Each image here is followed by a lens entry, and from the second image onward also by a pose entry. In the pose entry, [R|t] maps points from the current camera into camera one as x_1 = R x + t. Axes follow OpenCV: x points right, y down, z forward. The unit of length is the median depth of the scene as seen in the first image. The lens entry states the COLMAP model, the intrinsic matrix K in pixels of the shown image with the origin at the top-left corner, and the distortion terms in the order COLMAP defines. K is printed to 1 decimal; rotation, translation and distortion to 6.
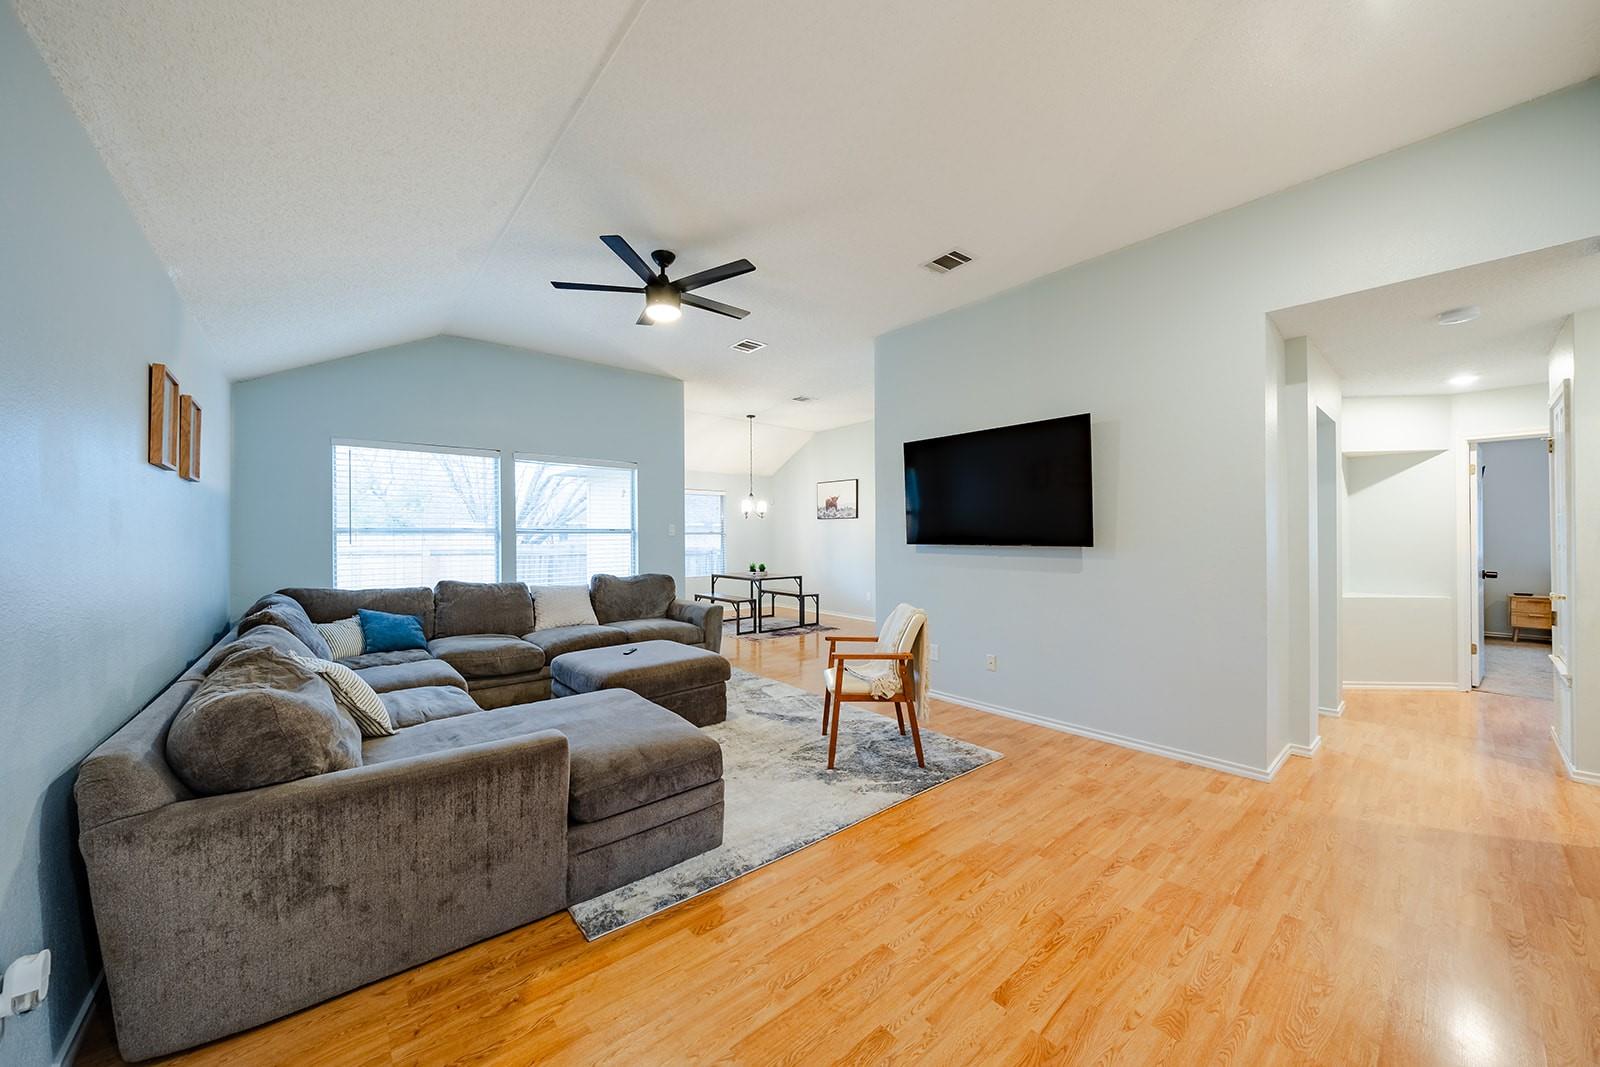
lens RADIAL K [[566.7, 0, 800.0], [0, 566.7, 533.5], [0, 0, 1]] dist [-0.010657, -0.000055]
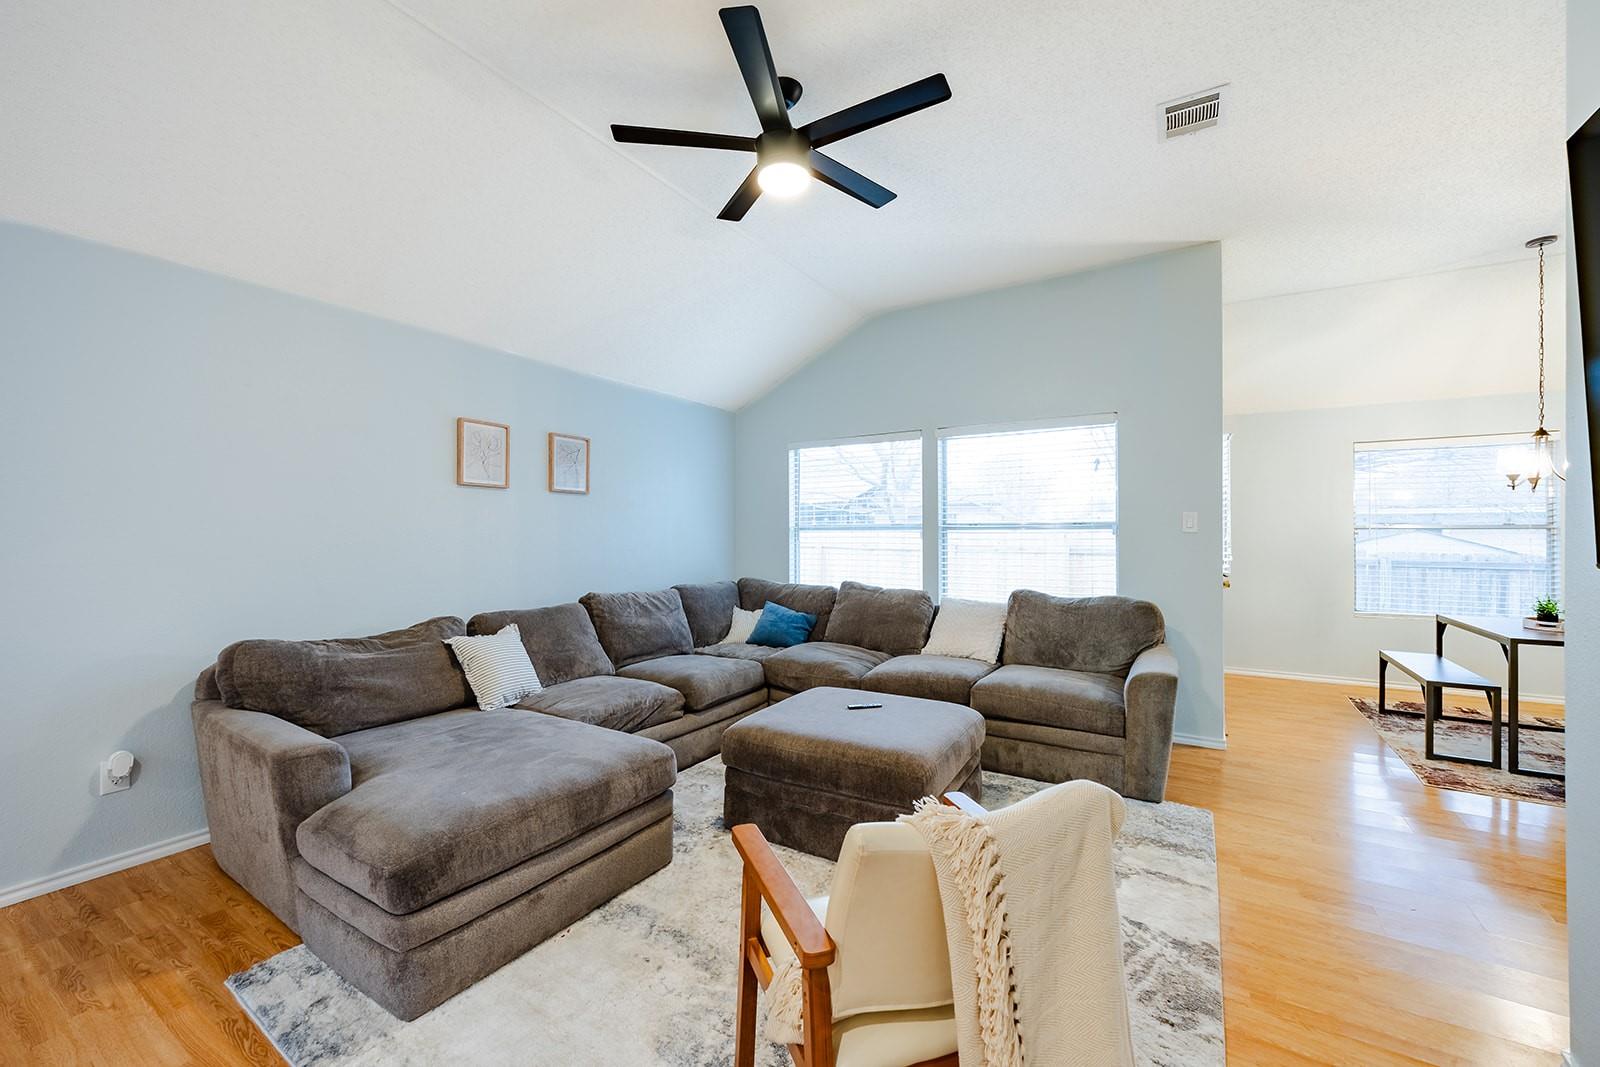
lens RADIAL K [[637.5, 0, 800.0], [0, 637.5, 533.5], [0, 0, 1]] dist [-0.000305, 0.000075]
pose [[0.300499, 0.001461, -0.953781, 0.306498], [0.003766, 0.999989, 0.002718, 0.002426], [0.953775, -0.004408, 0.300490, 0.554445]]
